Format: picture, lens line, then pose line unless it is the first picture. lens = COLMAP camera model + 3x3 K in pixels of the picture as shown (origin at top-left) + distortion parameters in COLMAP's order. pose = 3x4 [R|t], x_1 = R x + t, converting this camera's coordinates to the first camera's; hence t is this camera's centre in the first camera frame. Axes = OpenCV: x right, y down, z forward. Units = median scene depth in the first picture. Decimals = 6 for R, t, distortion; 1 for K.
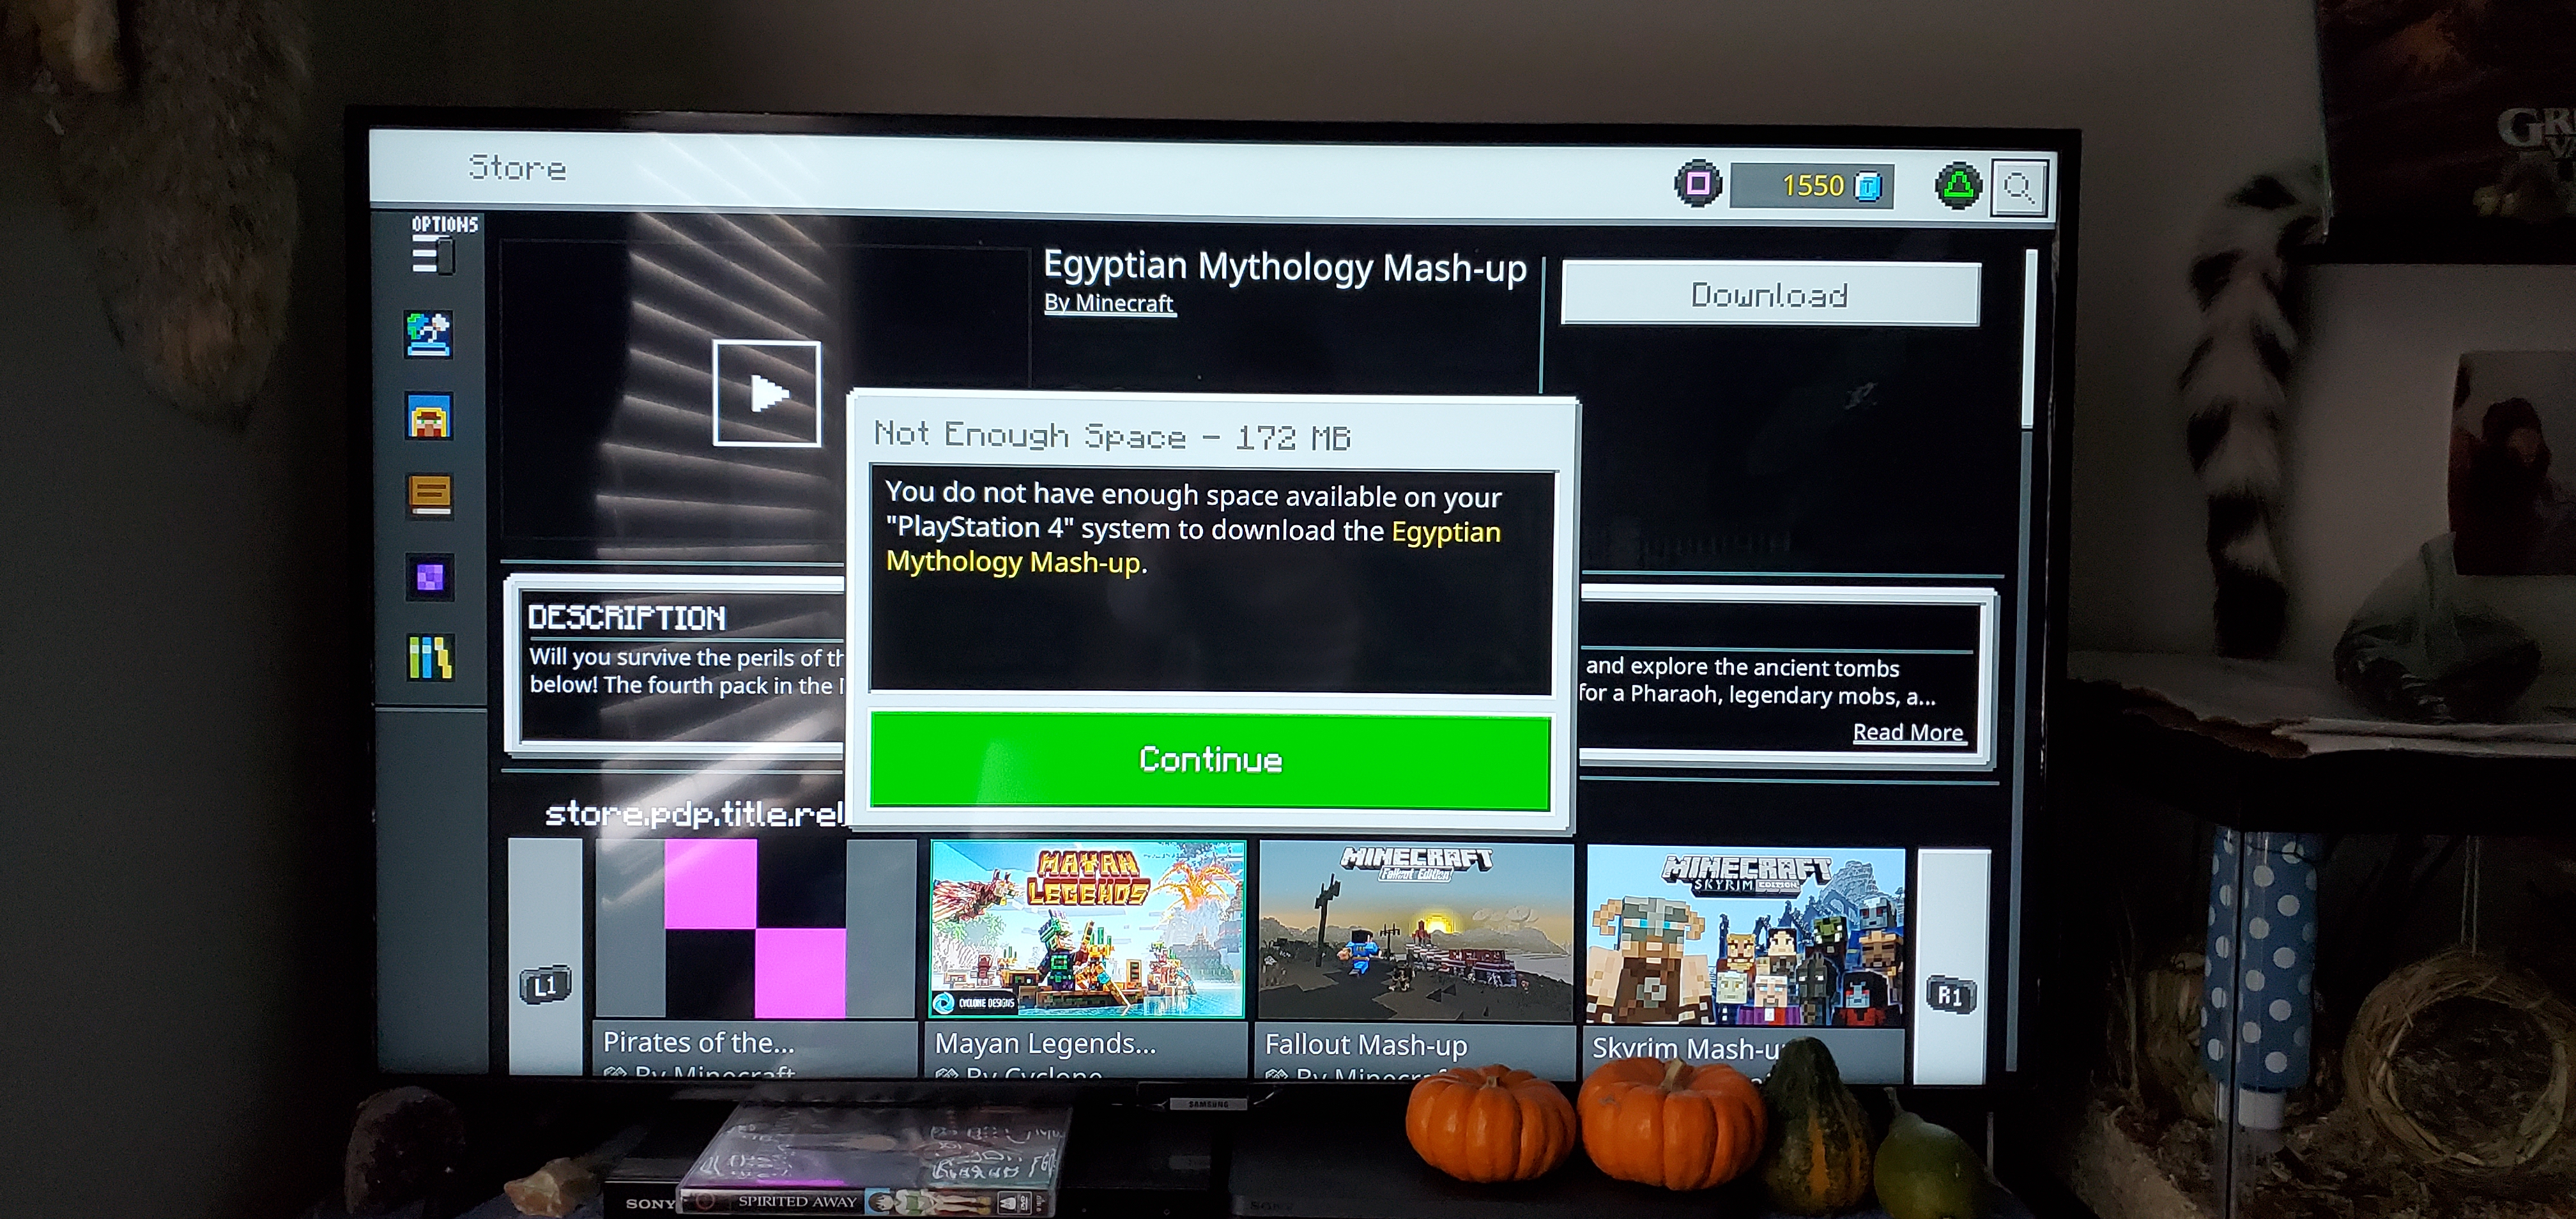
lens RADIAL K [[1876.8, 0, 1211.4], [0, 1876.8, 605.4], [0, 0, 1]] dist [0.002296, 0.023605]
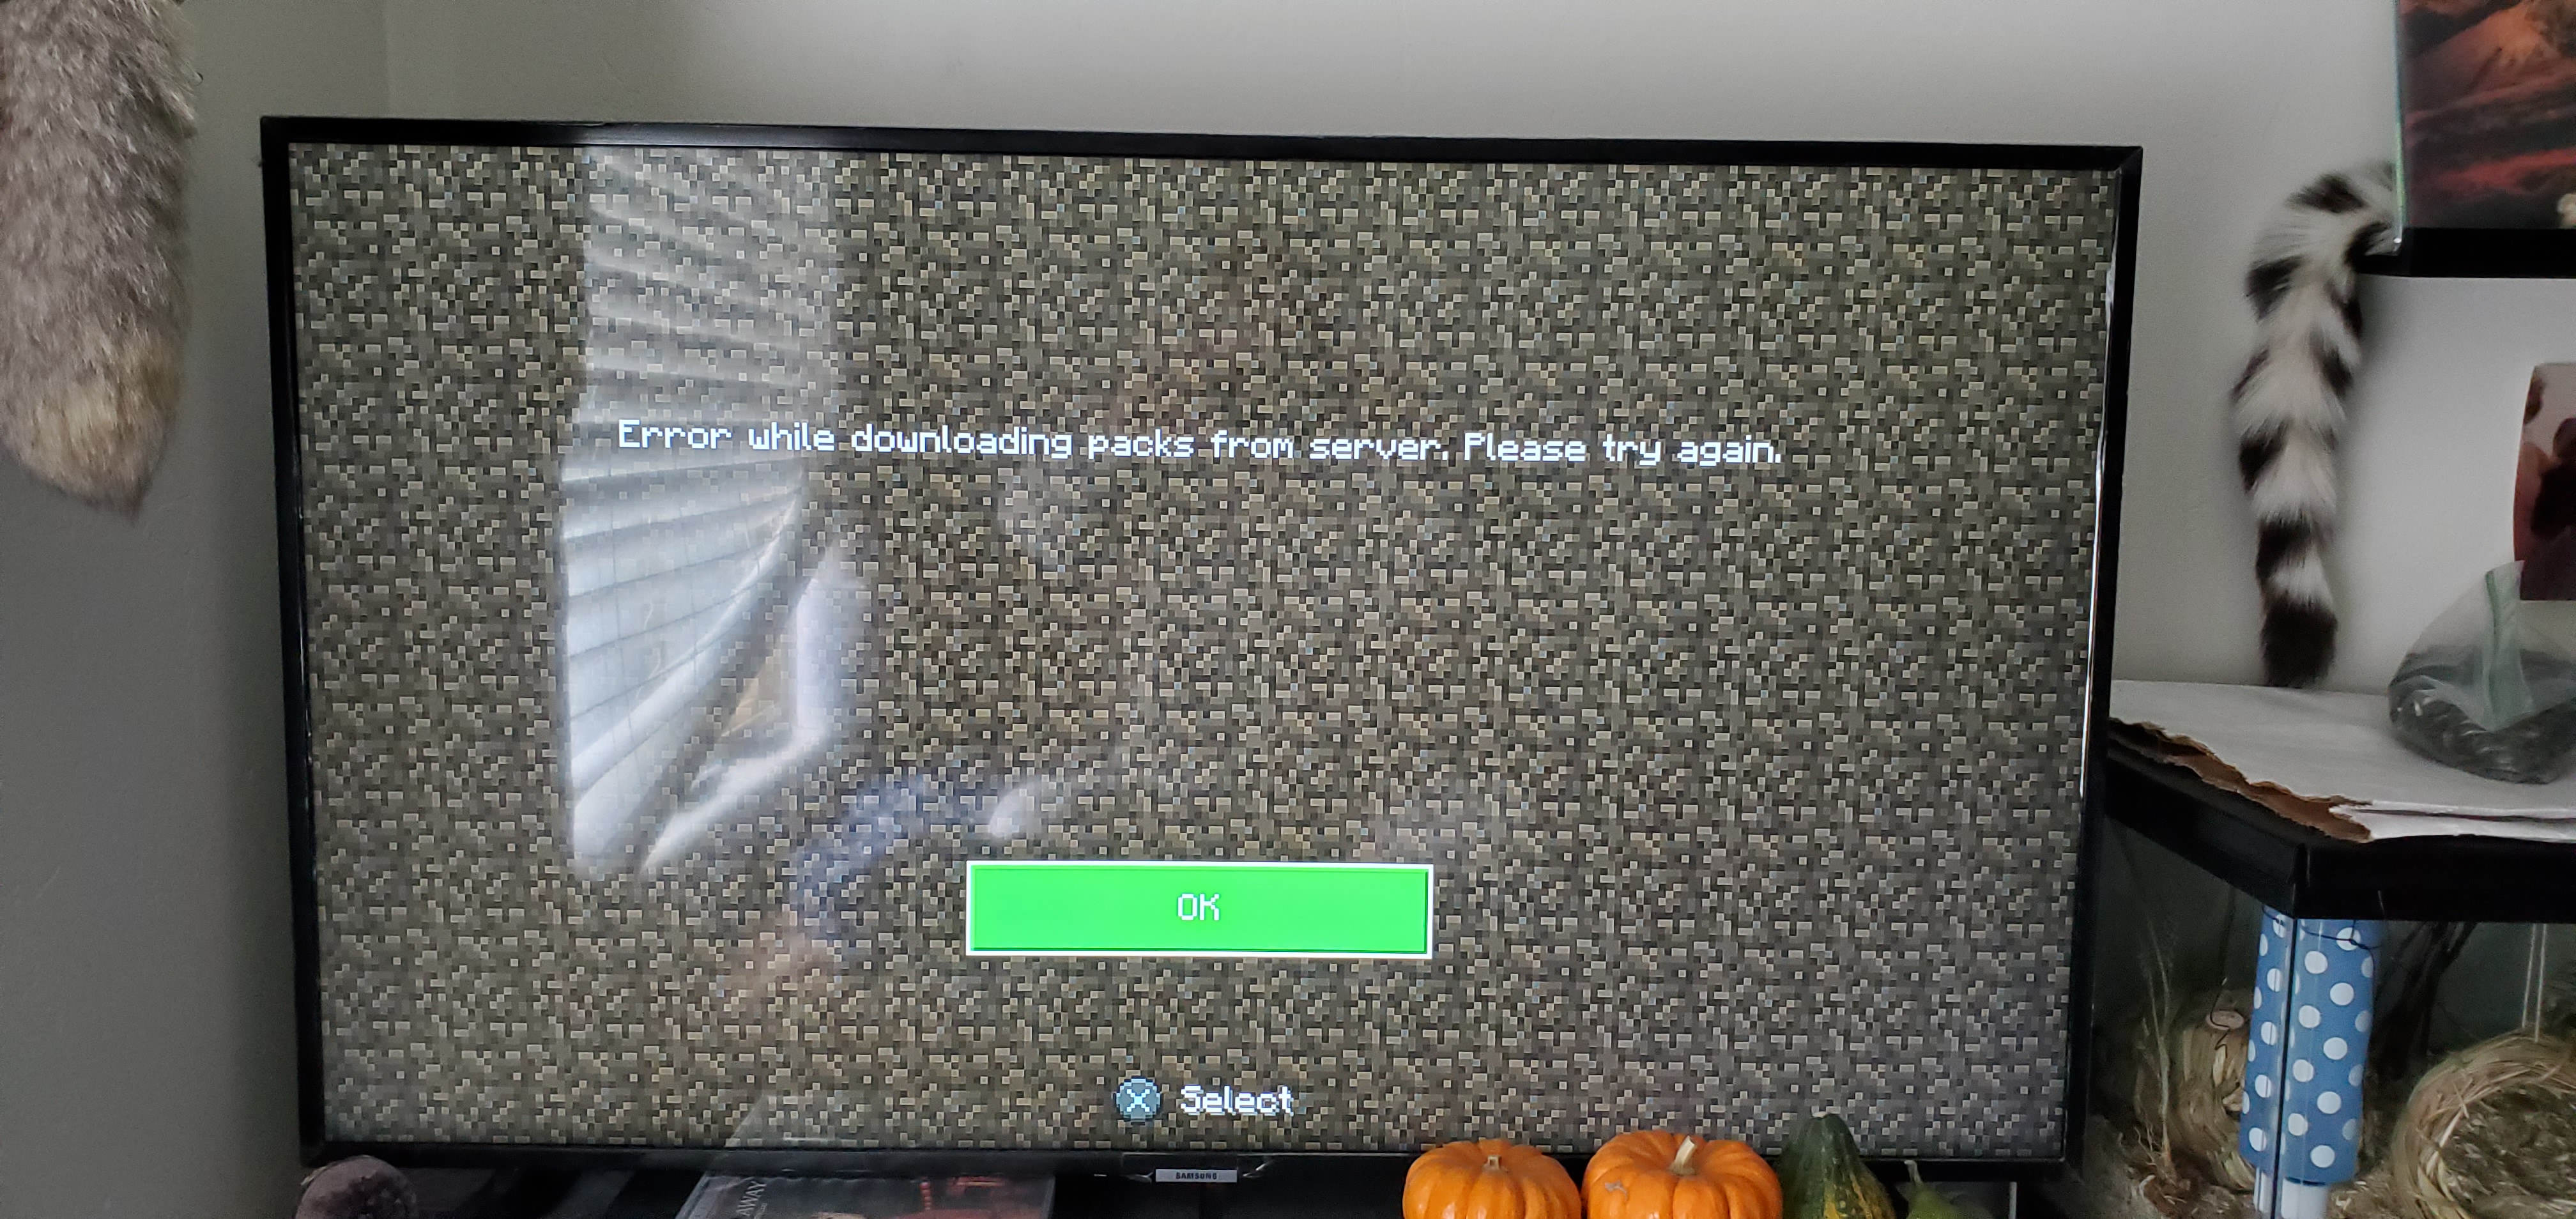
lens RADIAL K [[1876.5, 0, 1219.3], [0, 1876.5, 611.8], [0, 0, 1]] dist [-0.001707, 0.029766]
pose [[0.999998, 0.002039, -0.000189, 0.010230], [-0.002024, 0.998278, 0.058621, -0.080974], [0.000308, -0.058621, 0.998280, 0.067755]]
